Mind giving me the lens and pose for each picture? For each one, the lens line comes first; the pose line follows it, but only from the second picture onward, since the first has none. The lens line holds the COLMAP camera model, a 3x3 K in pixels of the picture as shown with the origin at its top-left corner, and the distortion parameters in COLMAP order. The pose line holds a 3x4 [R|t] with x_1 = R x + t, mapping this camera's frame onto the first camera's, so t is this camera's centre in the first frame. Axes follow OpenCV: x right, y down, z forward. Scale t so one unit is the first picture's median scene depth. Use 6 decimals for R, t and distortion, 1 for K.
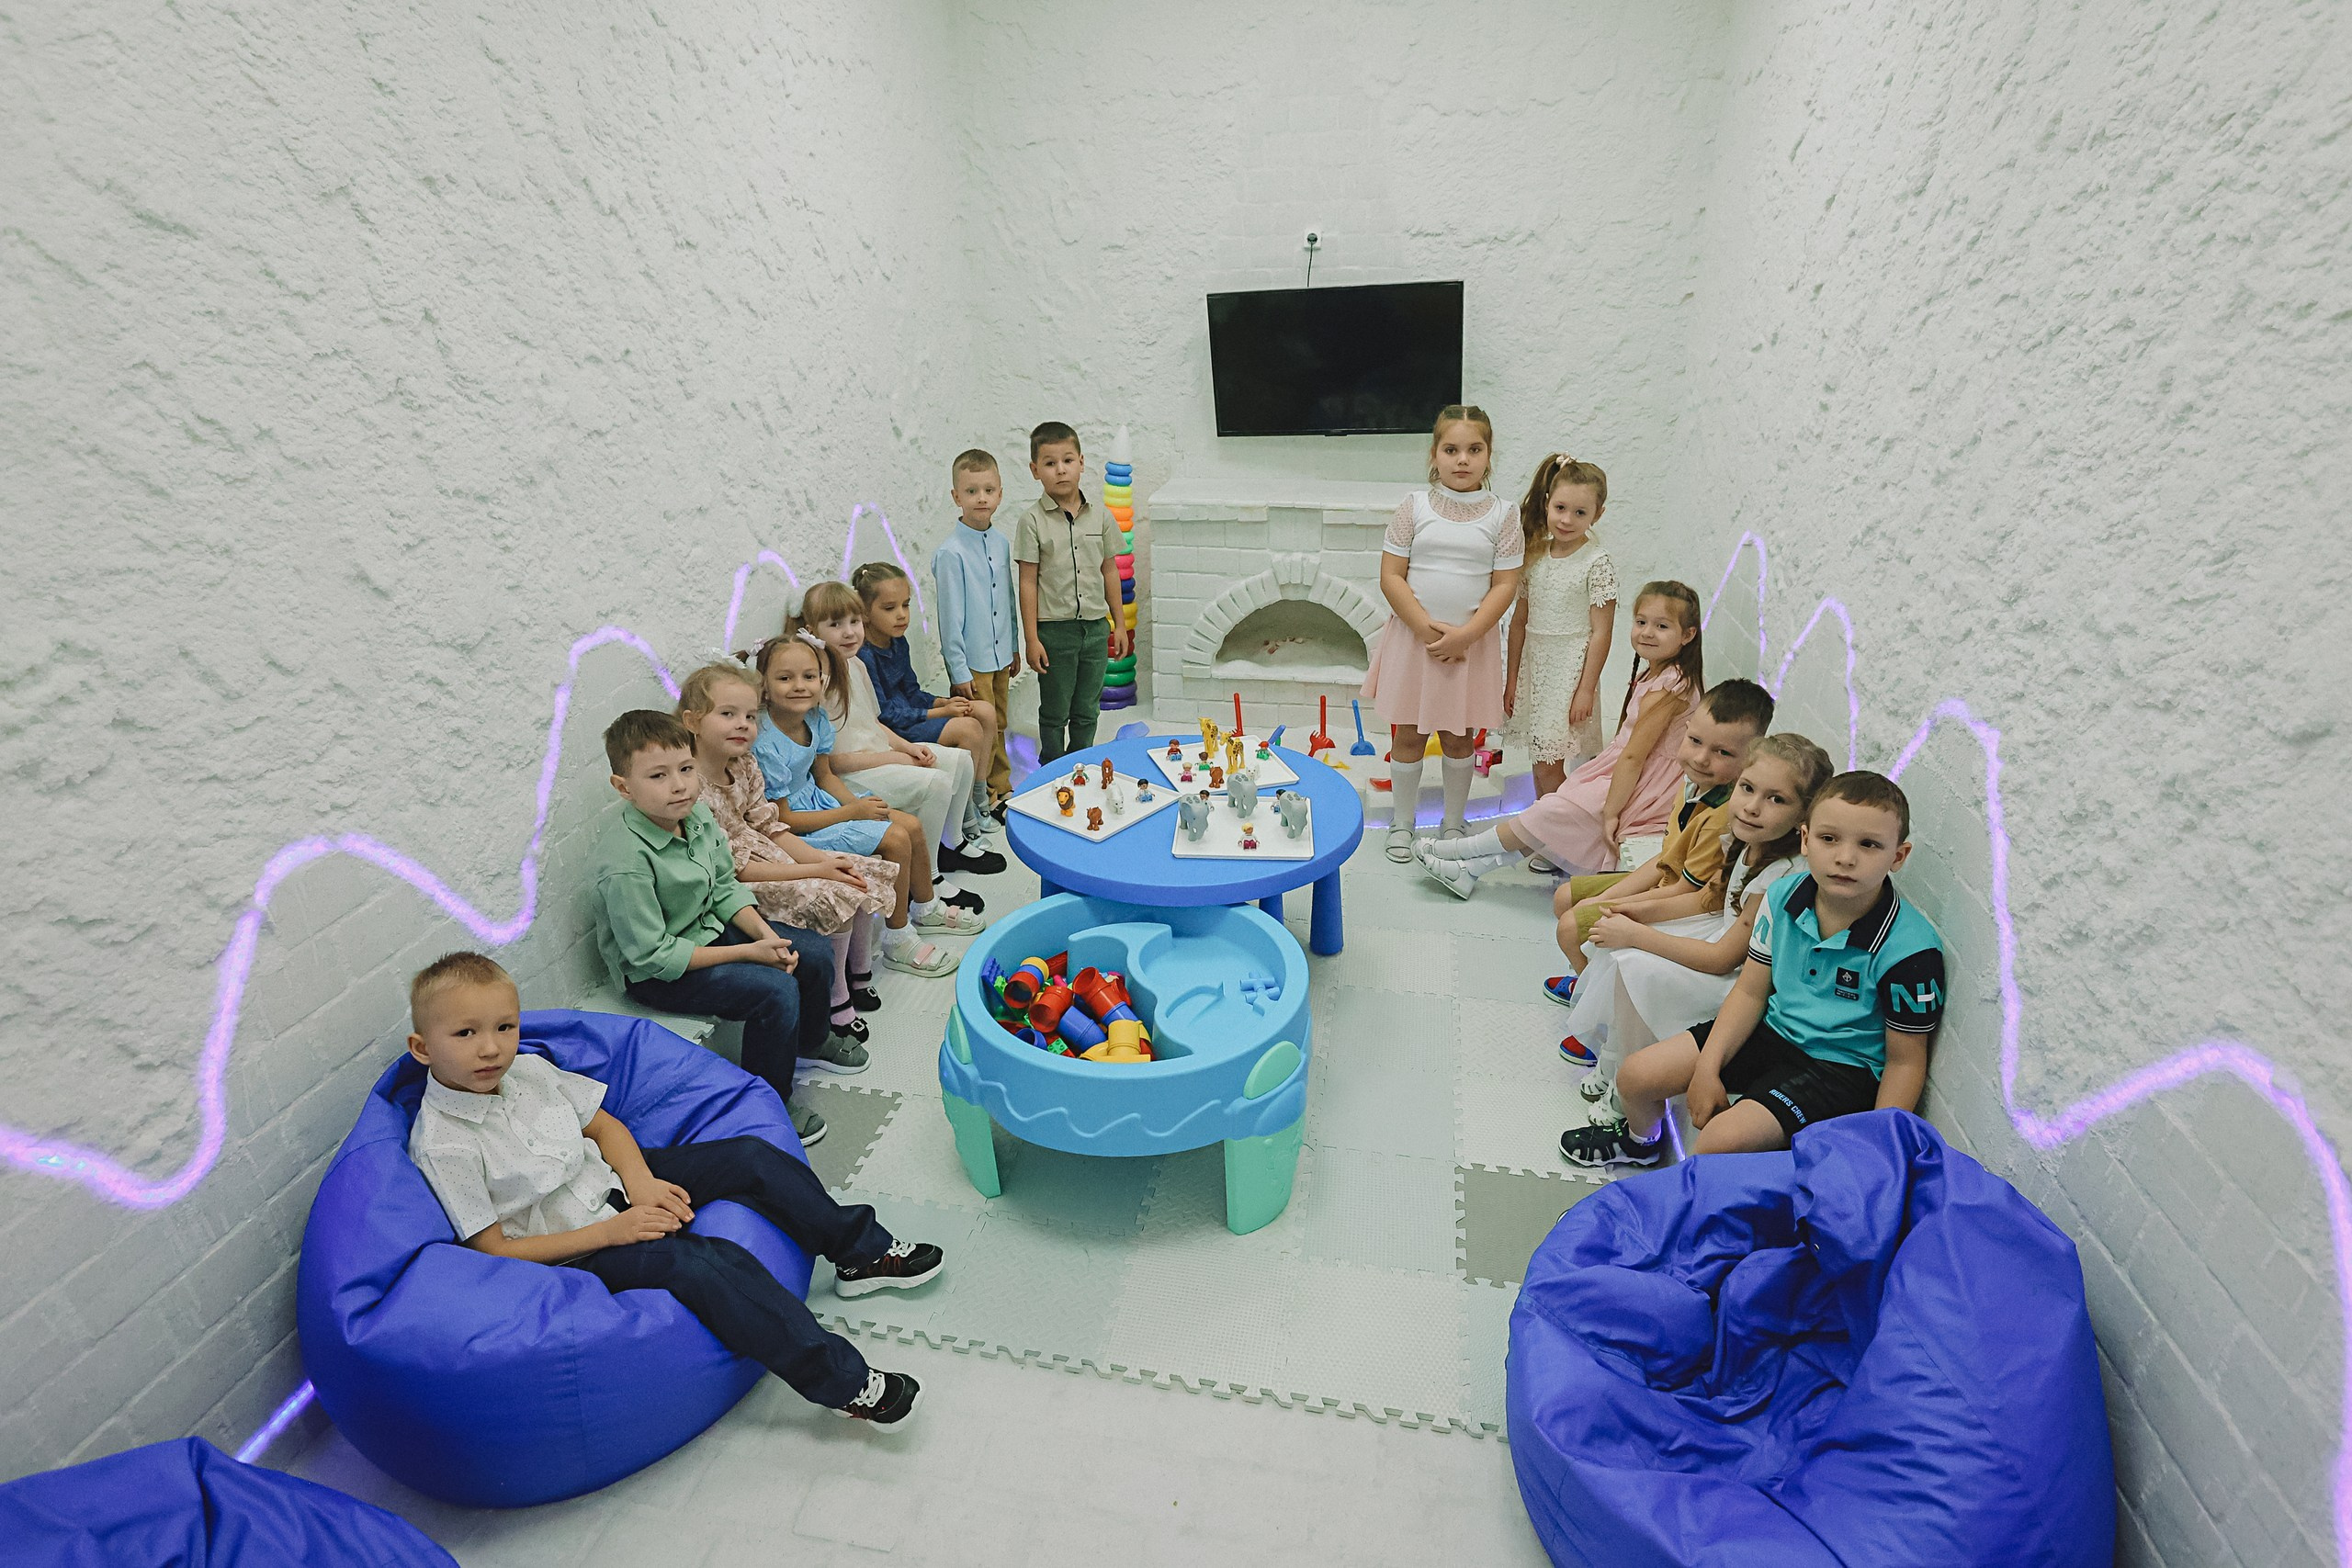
lens RADIAL K [[1170.0, 0, 1163.2], [0, 1170.0, 778.4], [0, 0, 1]] dist [-0.048032, 0.017465]
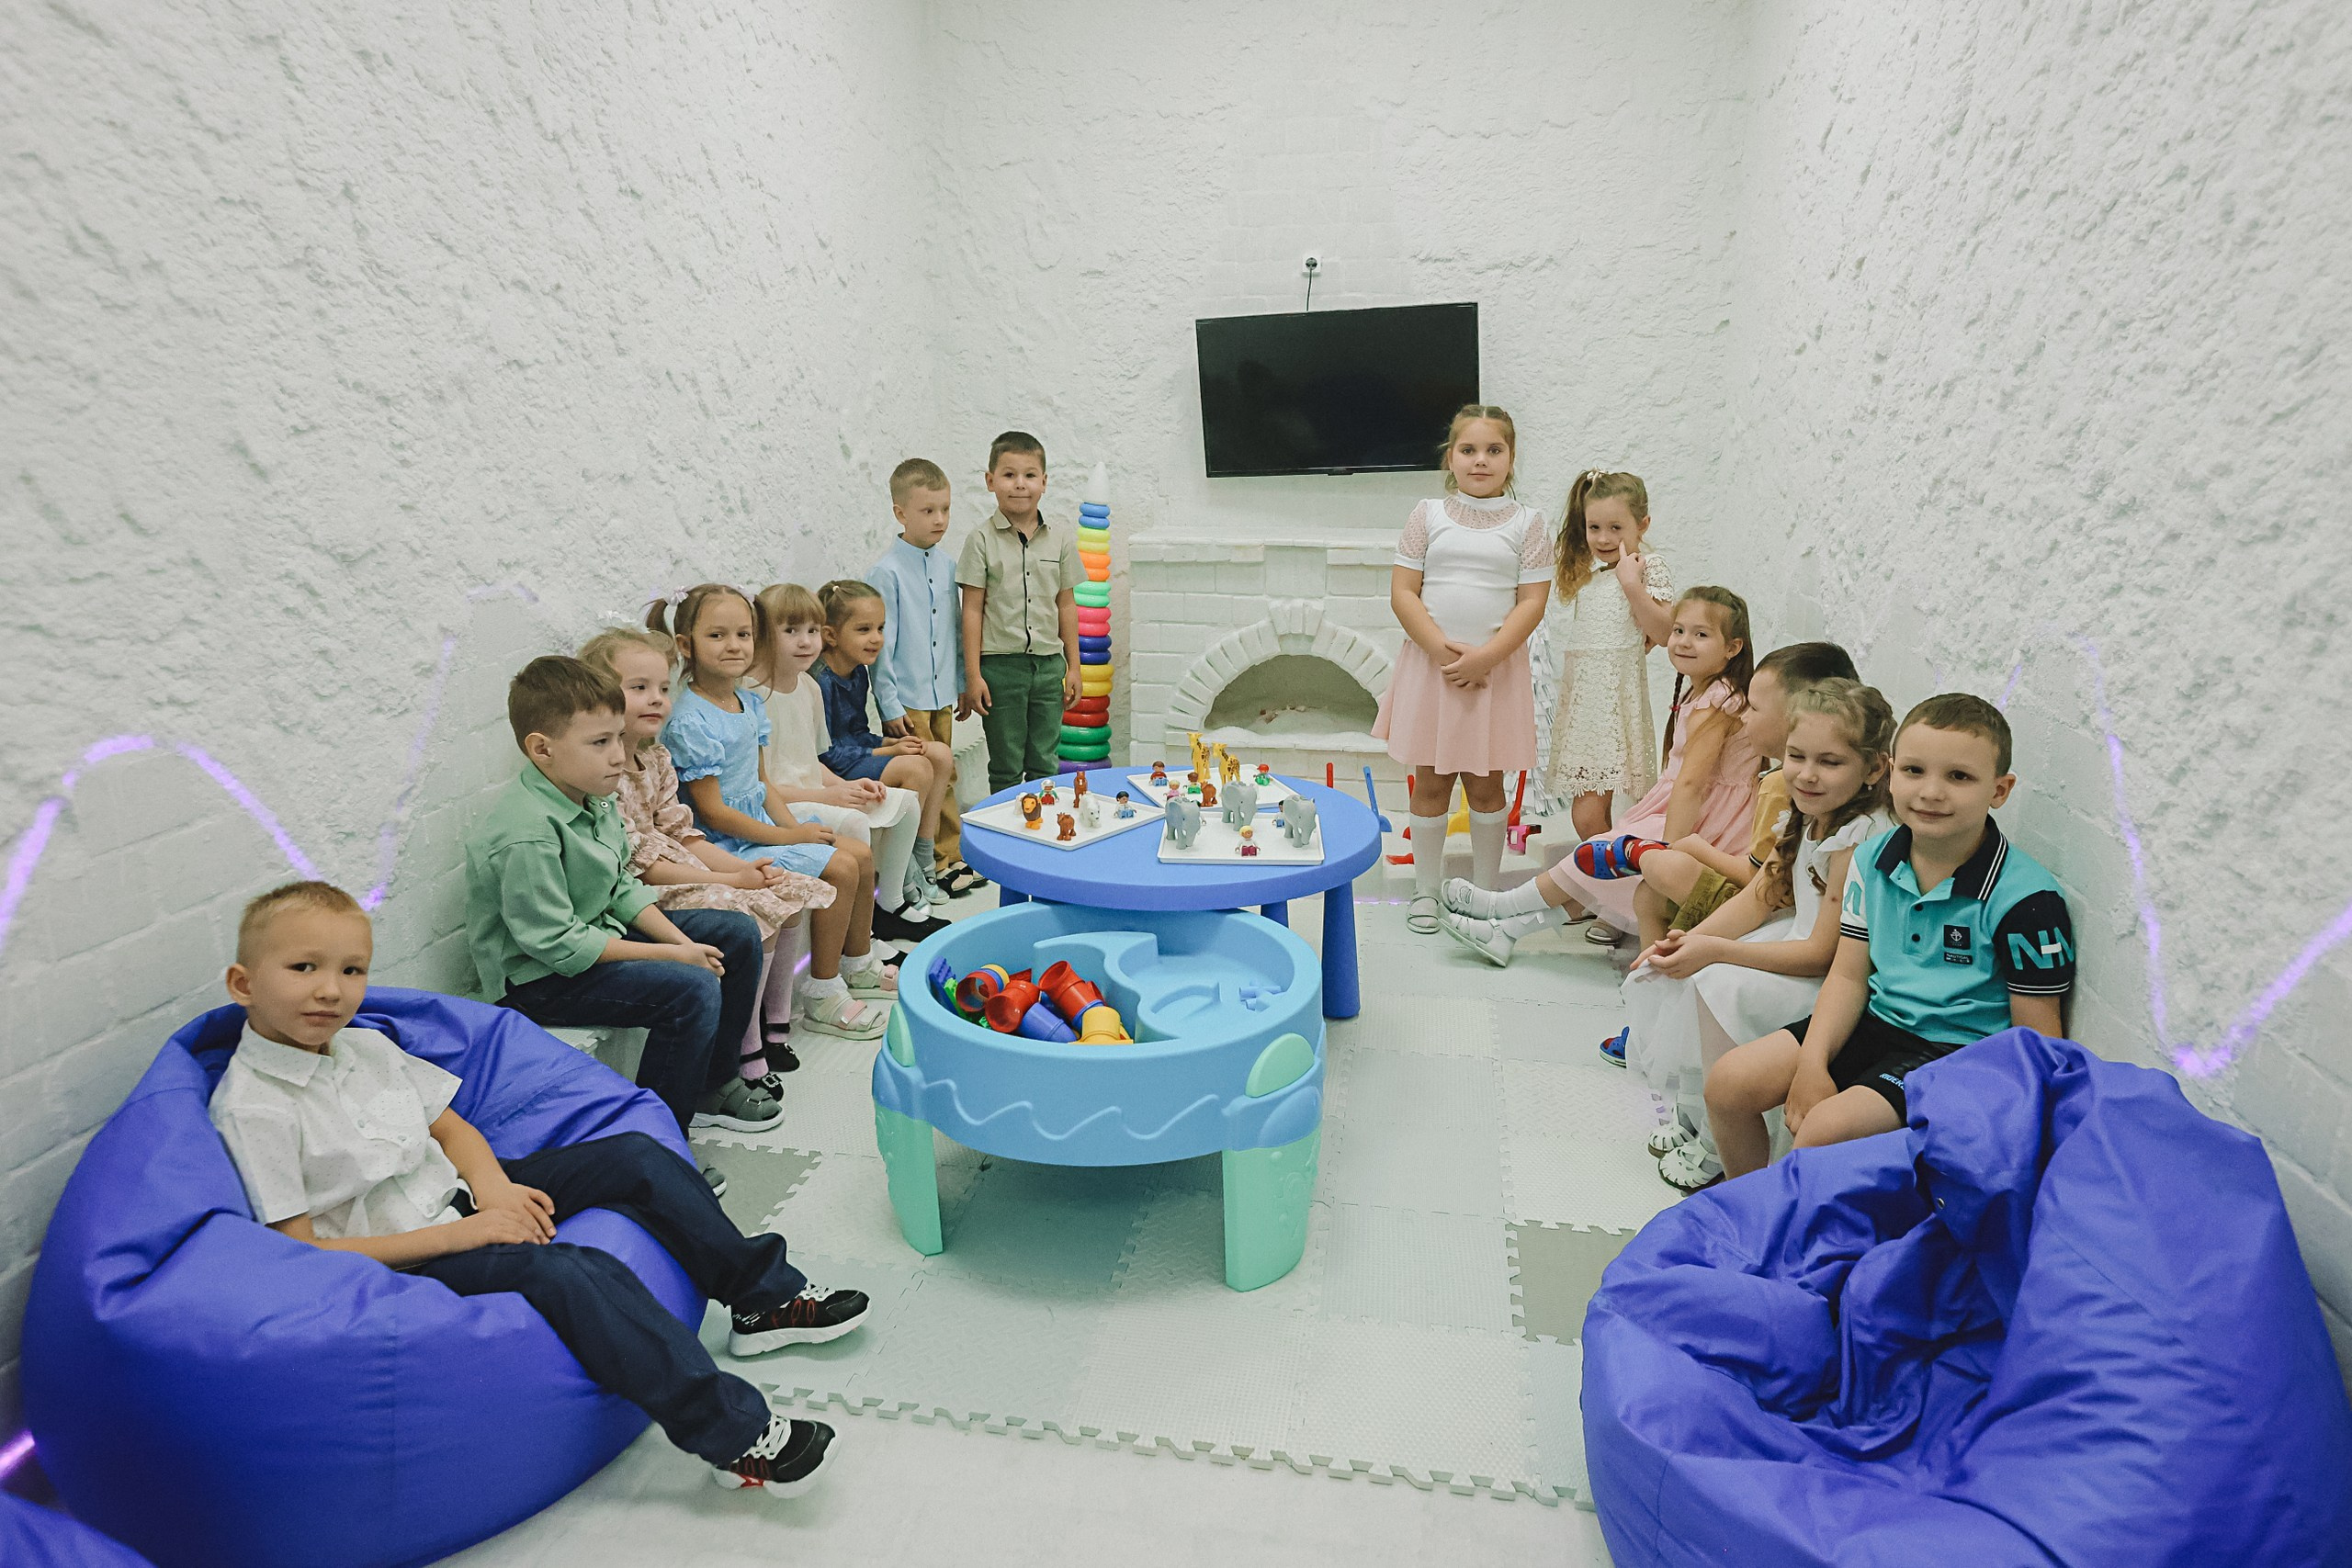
lens RADIAL K [[1398.4, 0, 1171.2], [0, 1398.4, 730.4], [0, 0, 1]] dist [-0.038878, 0.031188]
pose [[0.999620, 0.010679, 0.025407, -0.011673], [-0.005659, 0.981763, -0.190022, 0.210907], [-0.026973, 0.189807, 0.981451, -0.012756]]
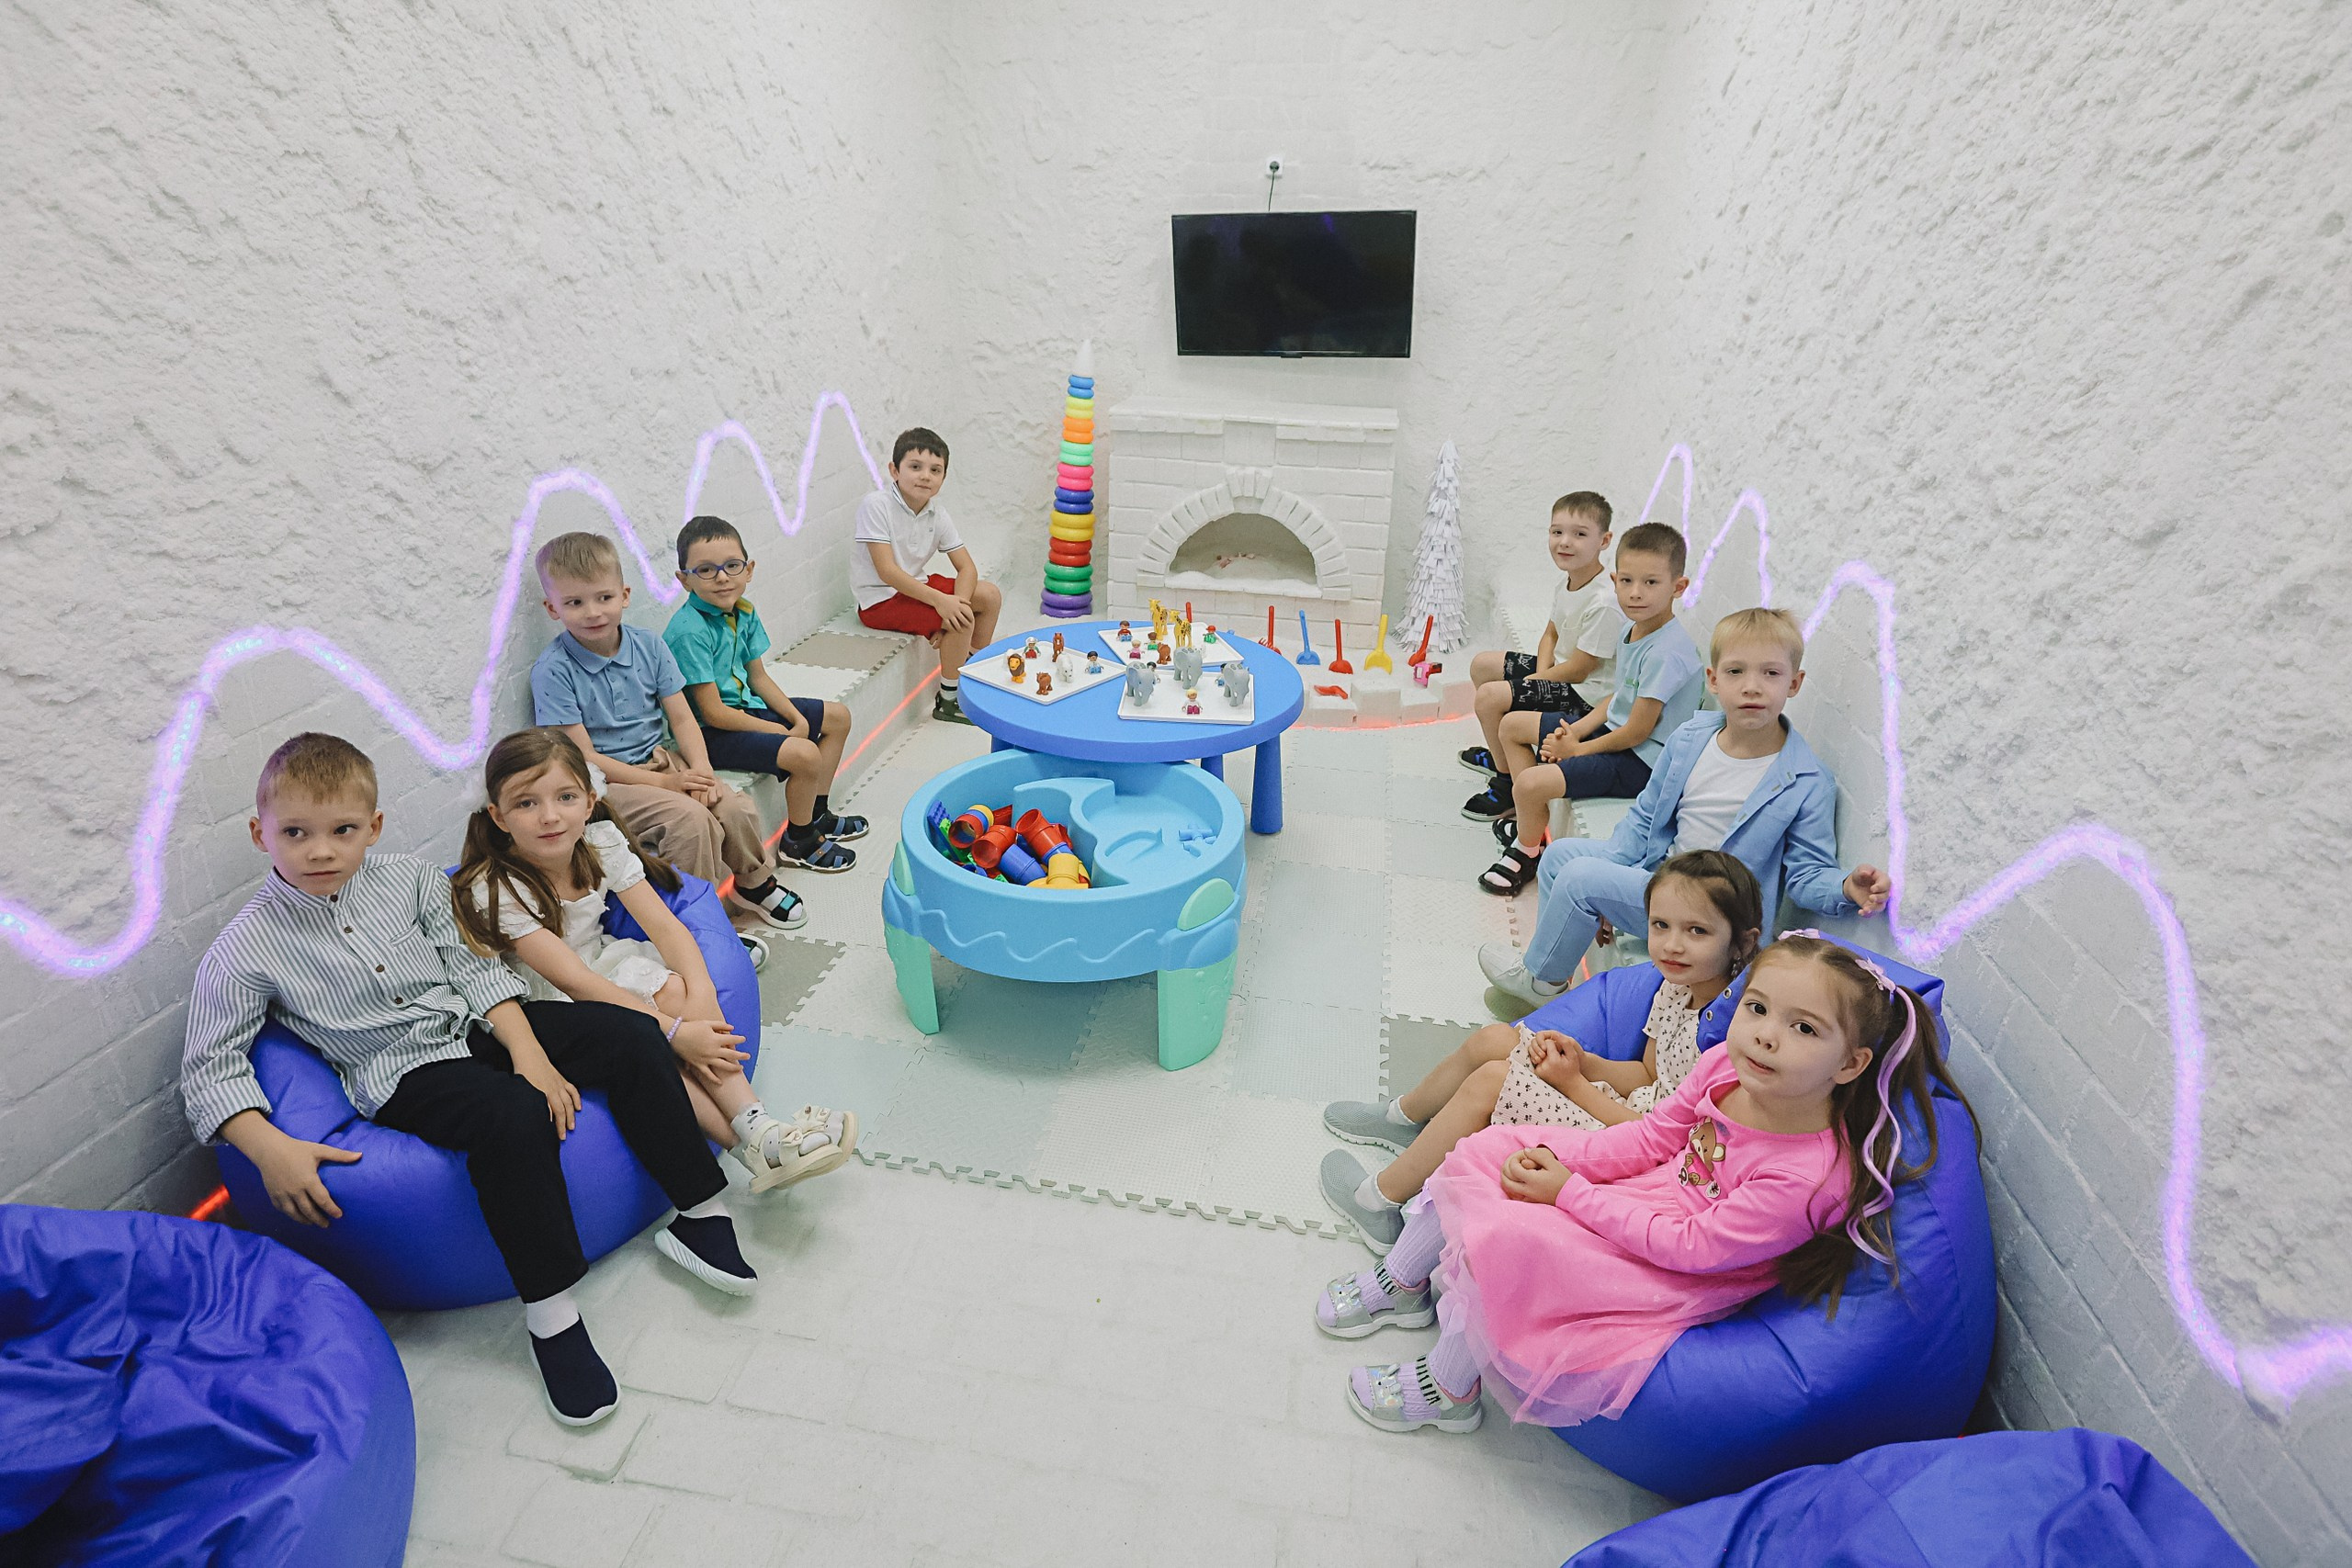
lens RADIAL K [[1144.1, 0, 1171.5], [0, 1144.1, 730.1], [0, 0, 1]] dist [-0.048622, 0.017999]
pose [[0.998535, 0.030723, 0.044532, 0.013006], [-0.030214, 0.999471, -0.012040, 0.111722], [-0.044878, 0.010677, 0.998935, -0.014197]]
